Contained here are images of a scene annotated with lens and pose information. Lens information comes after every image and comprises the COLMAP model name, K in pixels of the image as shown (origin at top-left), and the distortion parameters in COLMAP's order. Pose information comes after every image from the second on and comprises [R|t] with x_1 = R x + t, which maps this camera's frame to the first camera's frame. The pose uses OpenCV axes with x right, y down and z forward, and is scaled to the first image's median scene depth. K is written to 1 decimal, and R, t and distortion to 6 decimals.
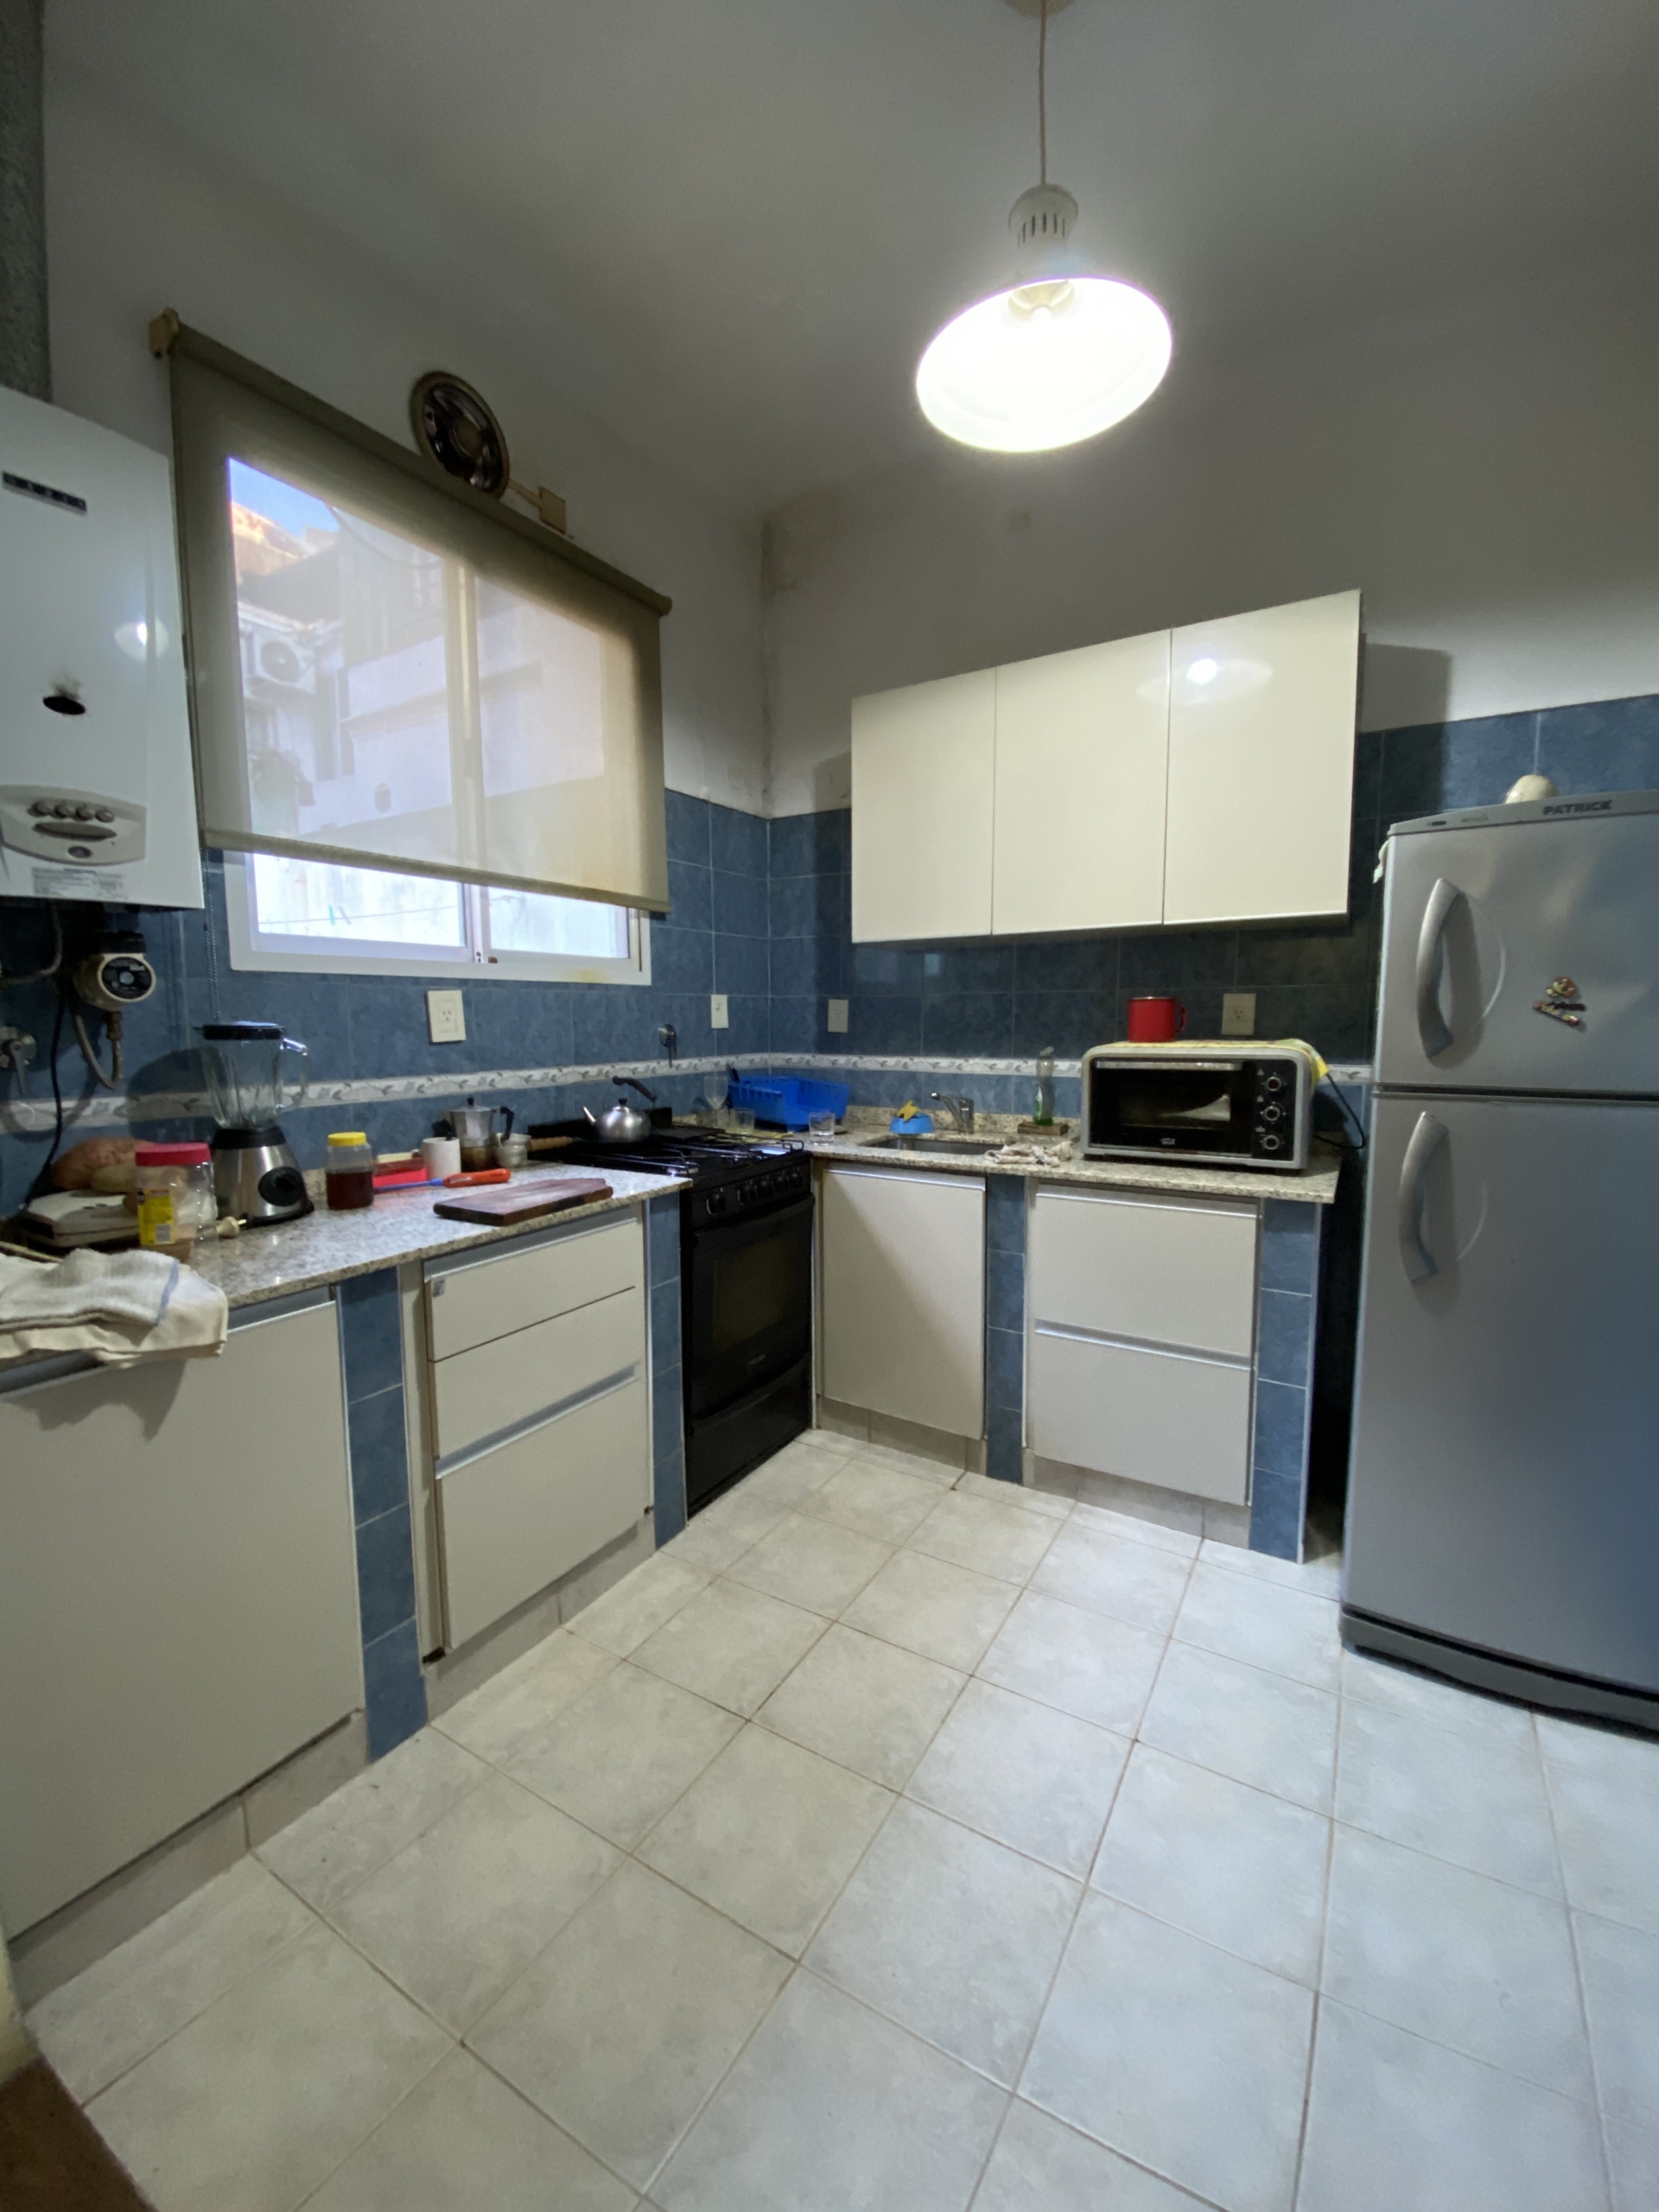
lens RADIAL K [[889.7, 0, 829.5], [0, 889.7, 1106.0], [0, 0, 1]] dist [0.011072, -0.018119]
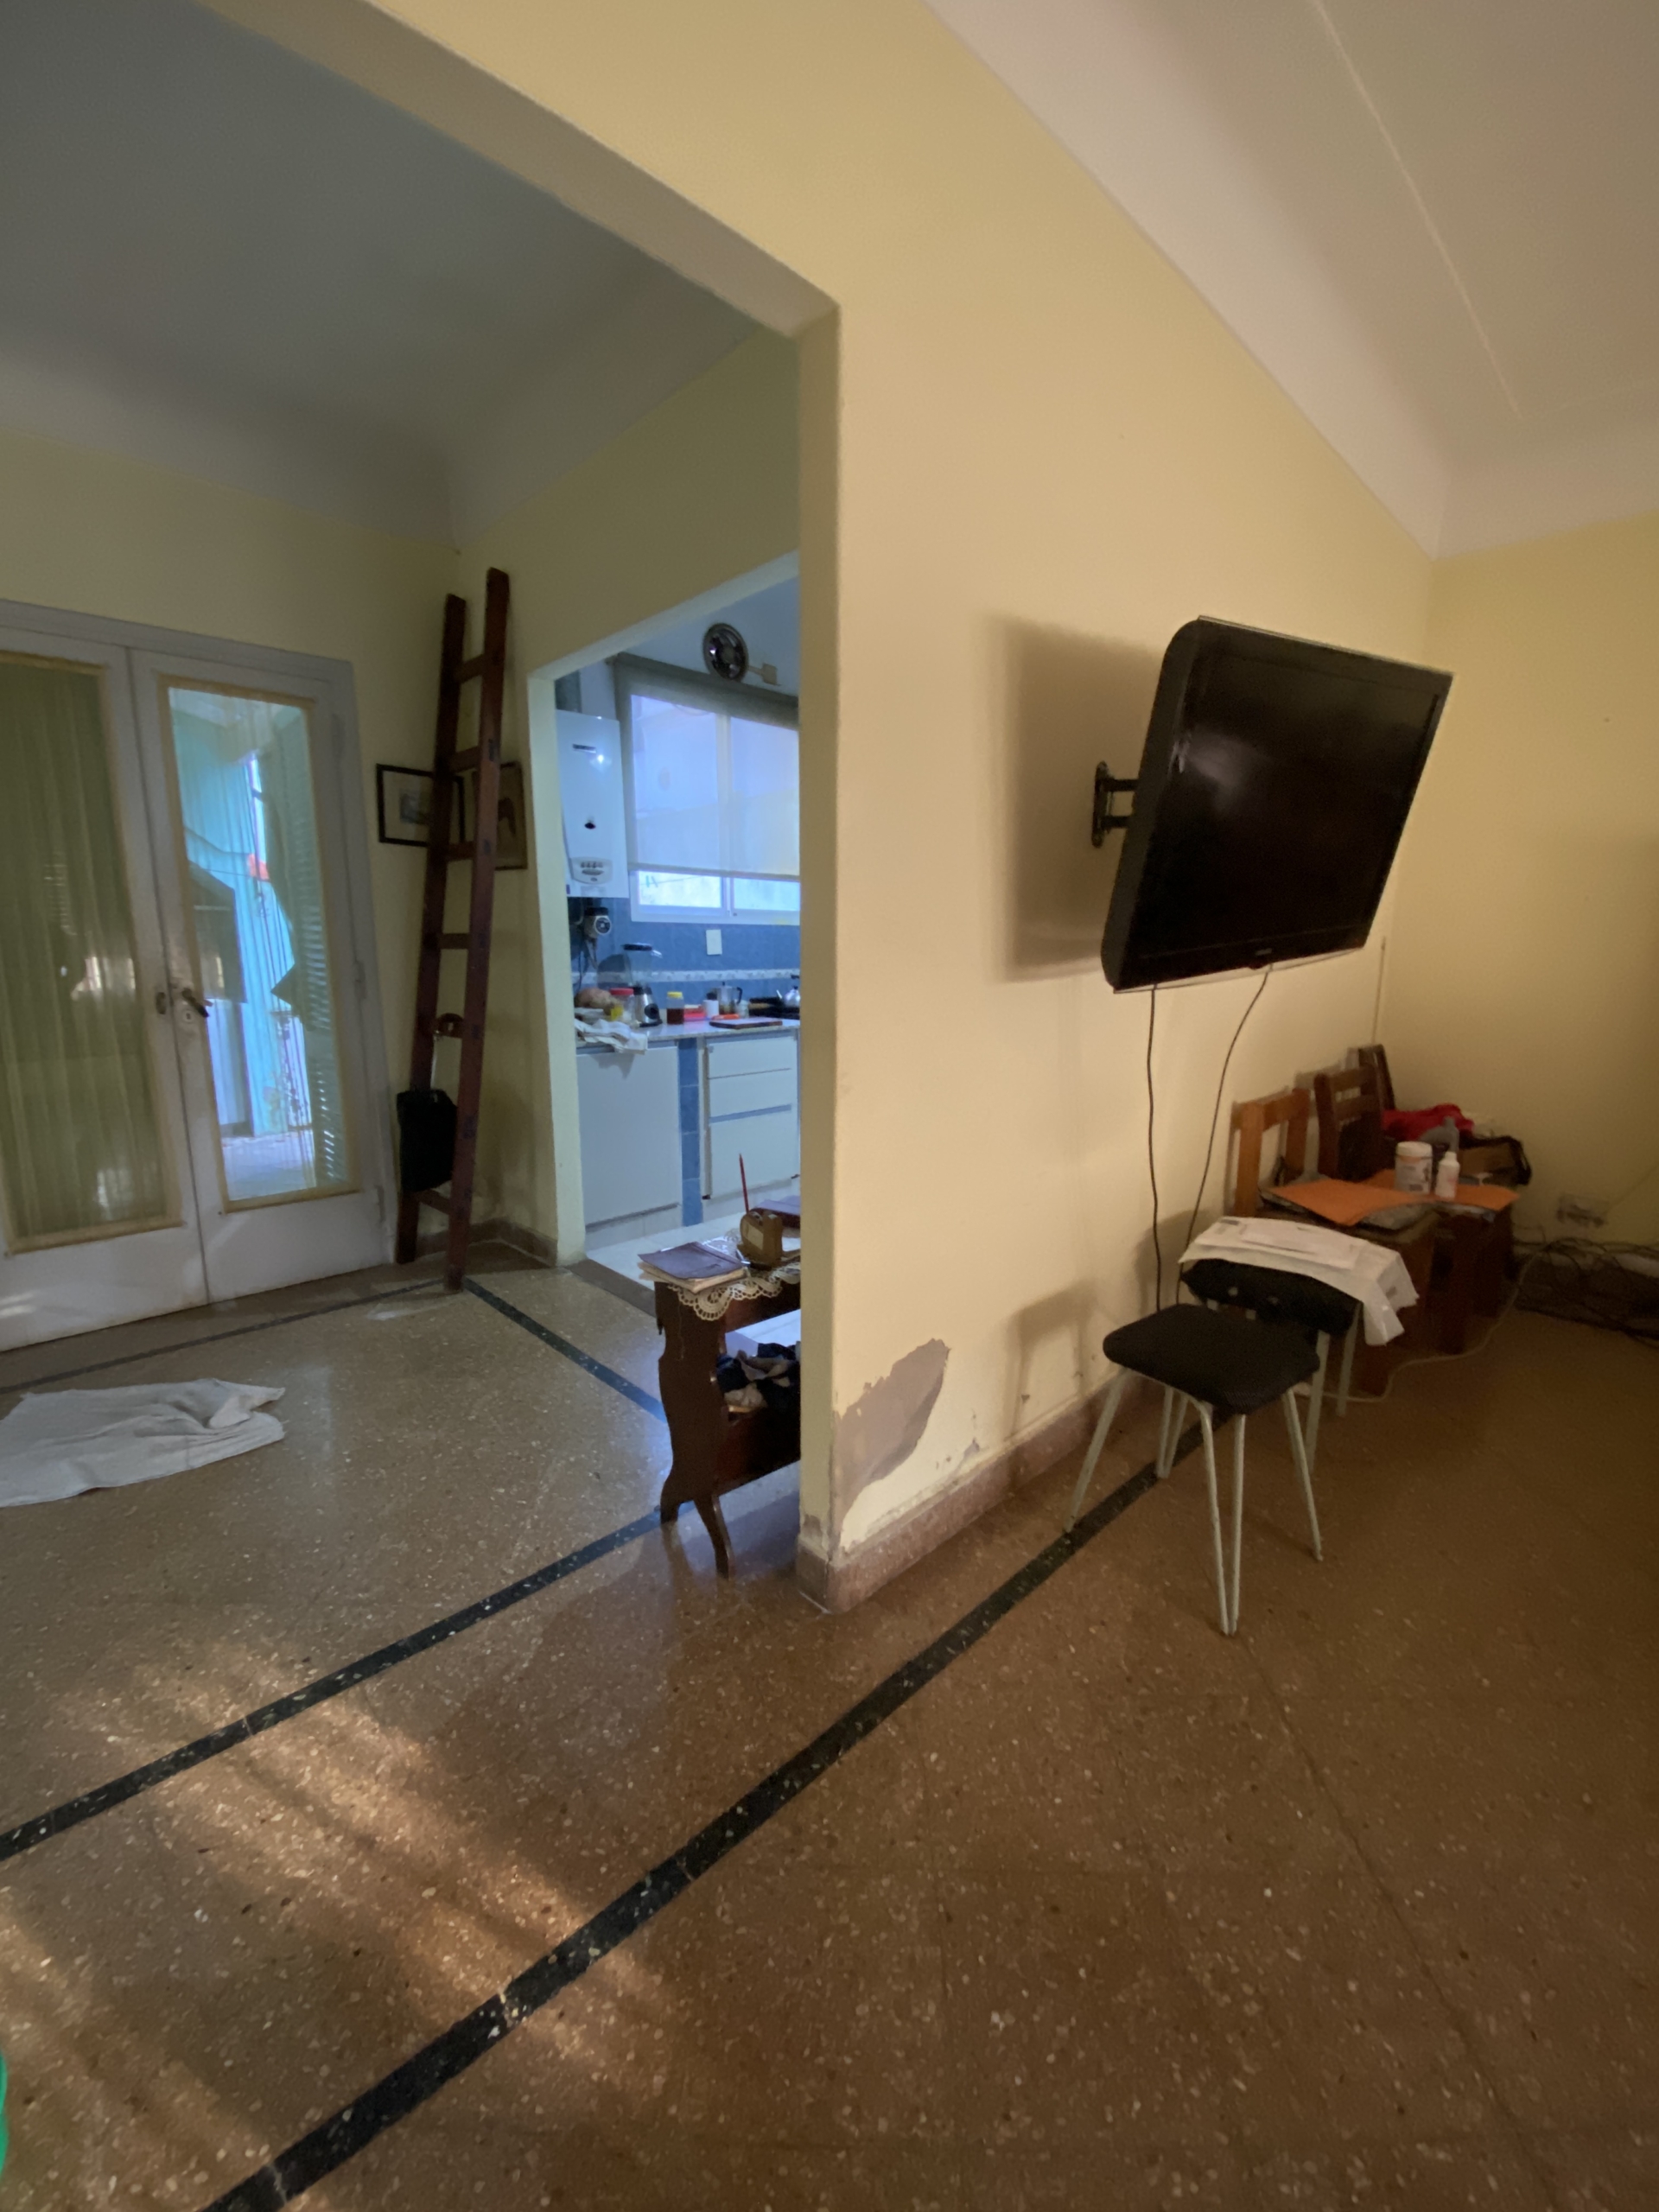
lens RADIAL K [[889.7, 0, 829.5], [0, 889.7, 1106.0], [0, 0, 1]] dist [0.011072, -0.018119]
pose [[0.967340, 0.048391, -0.248818, 0.447870], [-0.031238, 0.996884, 0.072433, 0.146806], [0.251548, -0.062295, 0.965838, -1.172522]]
